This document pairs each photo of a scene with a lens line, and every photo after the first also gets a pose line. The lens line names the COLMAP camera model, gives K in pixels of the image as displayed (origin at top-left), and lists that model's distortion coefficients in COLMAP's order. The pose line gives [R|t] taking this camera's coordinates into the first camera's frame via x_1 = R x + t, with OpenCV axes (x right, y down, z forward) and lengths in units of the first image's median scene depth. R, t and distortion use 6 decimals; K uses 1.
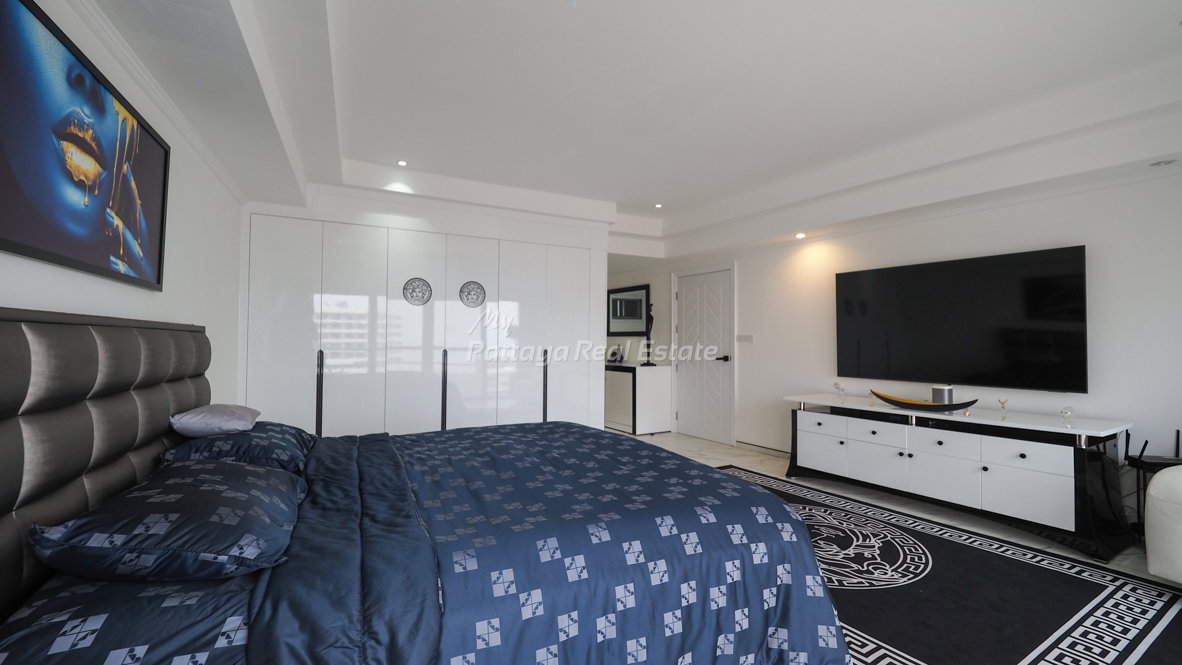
lens RADIAL K [[502.9, 0, 579.8], [0, 502.9, 323.9], [0, 0, 1]] dist [0.003485, -0.003033]
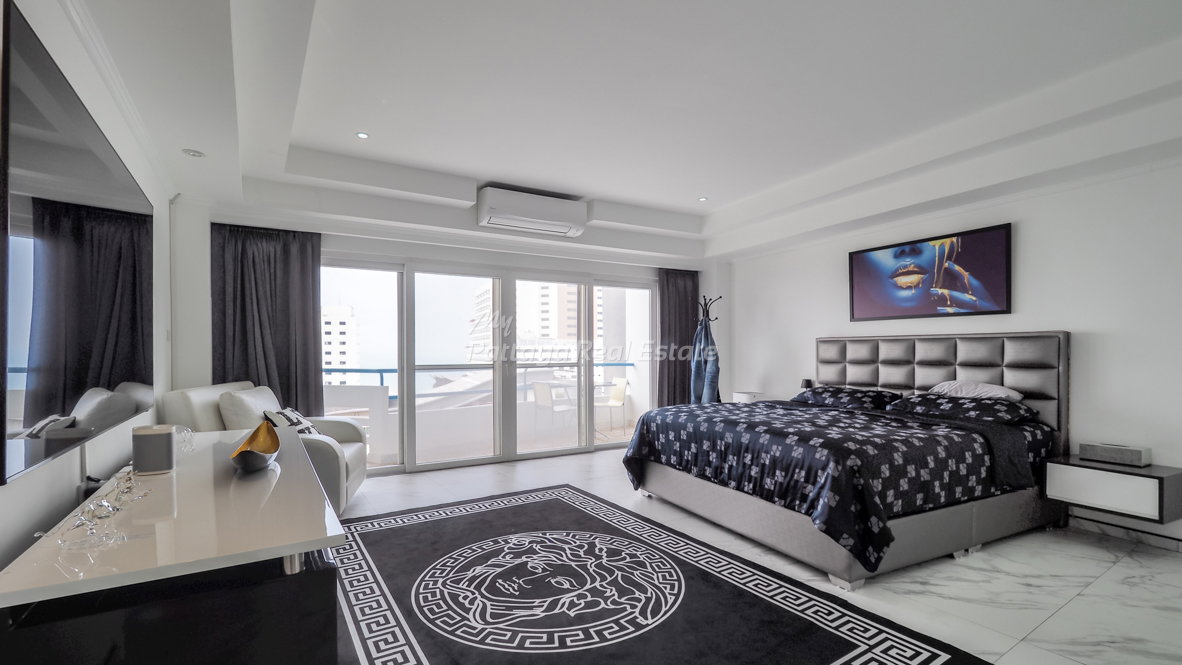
lens RADIAL K [[502.9, 0, 570.6], [0, 502.9, 358.9], [0, 0, 1]] dist [0.003485, -0.003033]
pose [[-0.999969, -0.005705, 0.005487, 0.429474], [-0.005773, 0.999907, -0.012337, 0.081784], [-0.005416, -0.012368, -0.999909, 1.901425]]
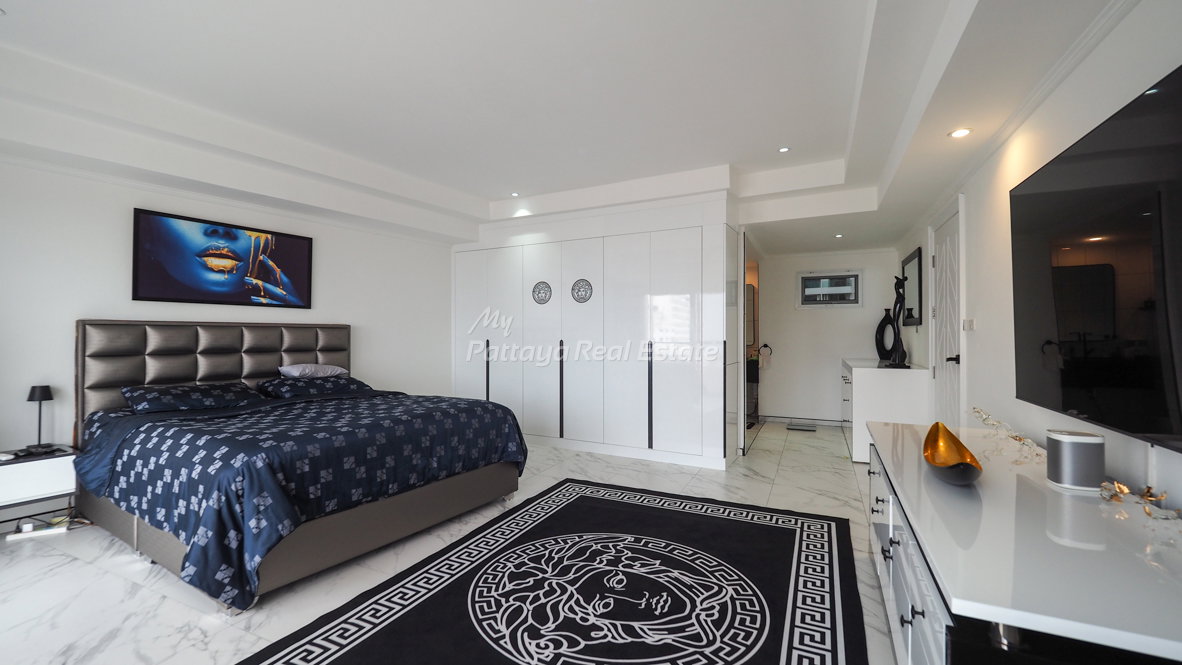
lens RADIAL K [[502.9, 0, 578.4], [0, 502.9, 330.3], [0, 0, 1]] dist [0.003485, -0.003033]
pose [[0.528704, -0.013025, -0.848706, 1.101119], [0.029587, 0.999557, 0.003091, 0.038020], [0.848290, -0.026745, 0.528856, 0.596292]]
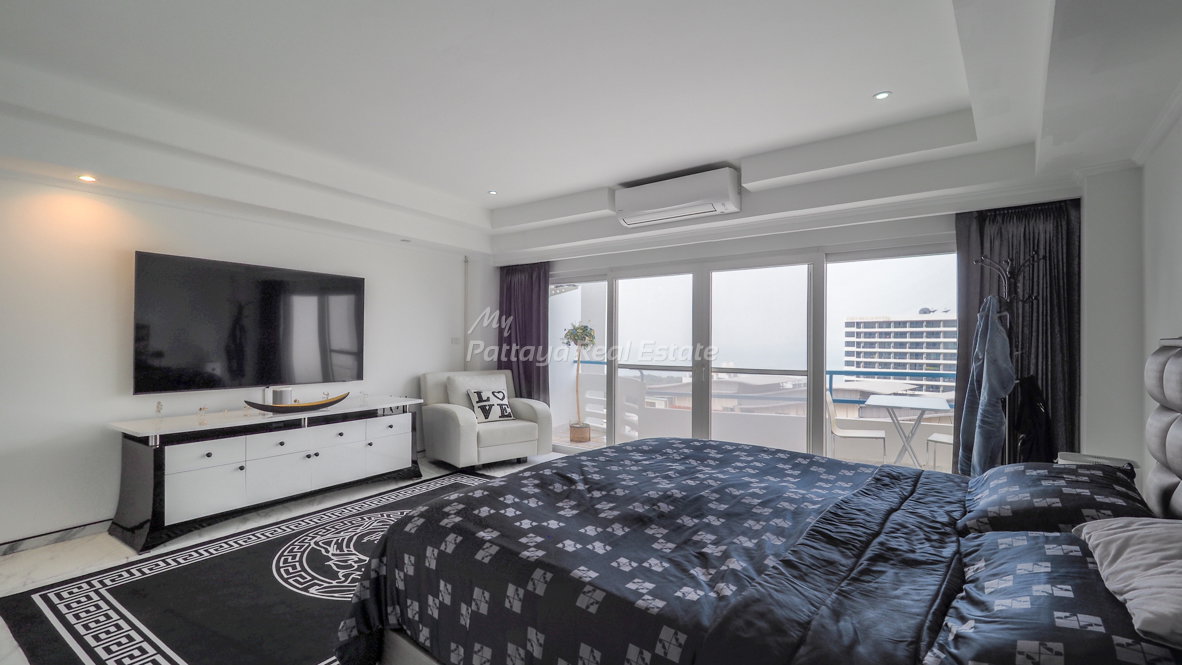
lens RADIAL K [[502.9, 0, 578.9], [0, 502.9, 340.3], [0, 0, 1]] dist [0.003485, -0.003033]
pose [[-0.416395, -0.003210, 0.909178, -0.620216], [-0.032058, 0.999424, -0.011153, 0.024000], [-0.908619, -0.033791, -0.416258, 1.143739]]
